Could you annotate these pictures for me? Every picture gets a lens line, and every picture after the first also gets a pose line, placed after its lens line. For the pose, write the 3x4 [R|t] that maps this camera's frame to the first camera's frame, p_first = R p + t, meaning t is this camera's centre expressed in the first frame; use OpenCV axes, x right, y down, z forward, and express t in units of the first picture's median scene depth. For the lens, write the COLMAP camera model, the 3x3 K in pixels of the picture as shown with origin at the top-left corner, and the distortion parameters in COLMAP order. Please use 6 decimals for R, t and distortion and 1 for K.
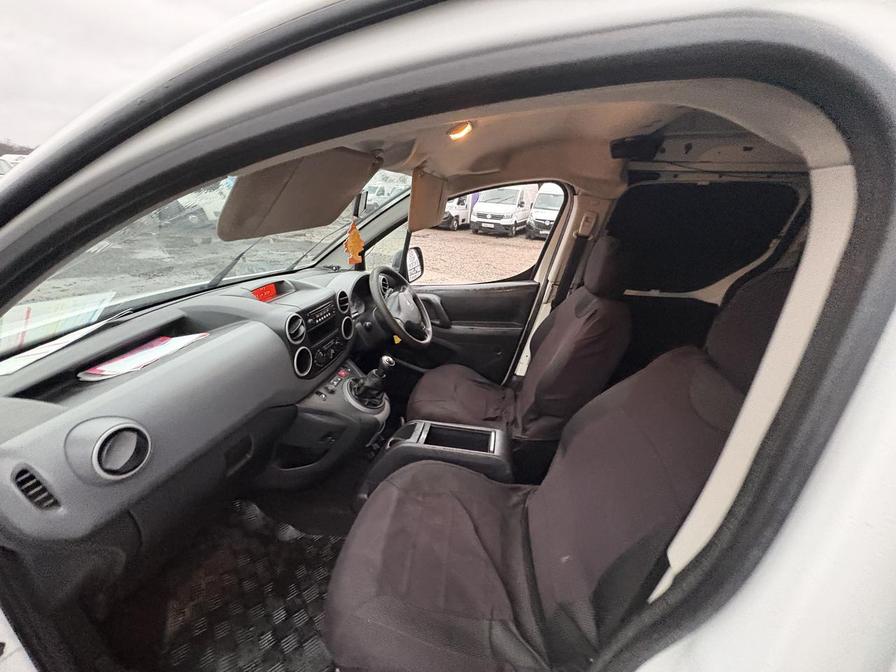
lens RADIAL K [[355.8, 0, 446.5], [0, 355.8, 335.2], [0, 0, 1]] dist [-0.001275, 0.000211]
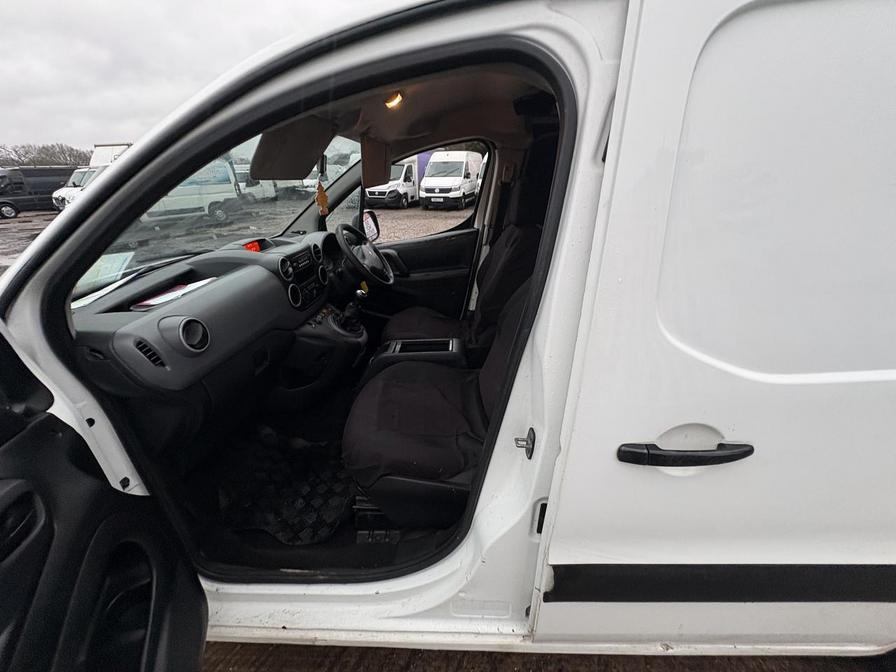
lens RADIAL K [[355.8, 0, 447.1], [0, 355.8, 336.8], [0, 0, 1]] dist [-0.001275, 0.000211]
pose [[0.987230, -0.129198, 0.093192, -0.001308], [0.123544, 0.990267, 0.064096, 0.177423], [-0.100566, -0.051764, 0.993583, -0.284706]]
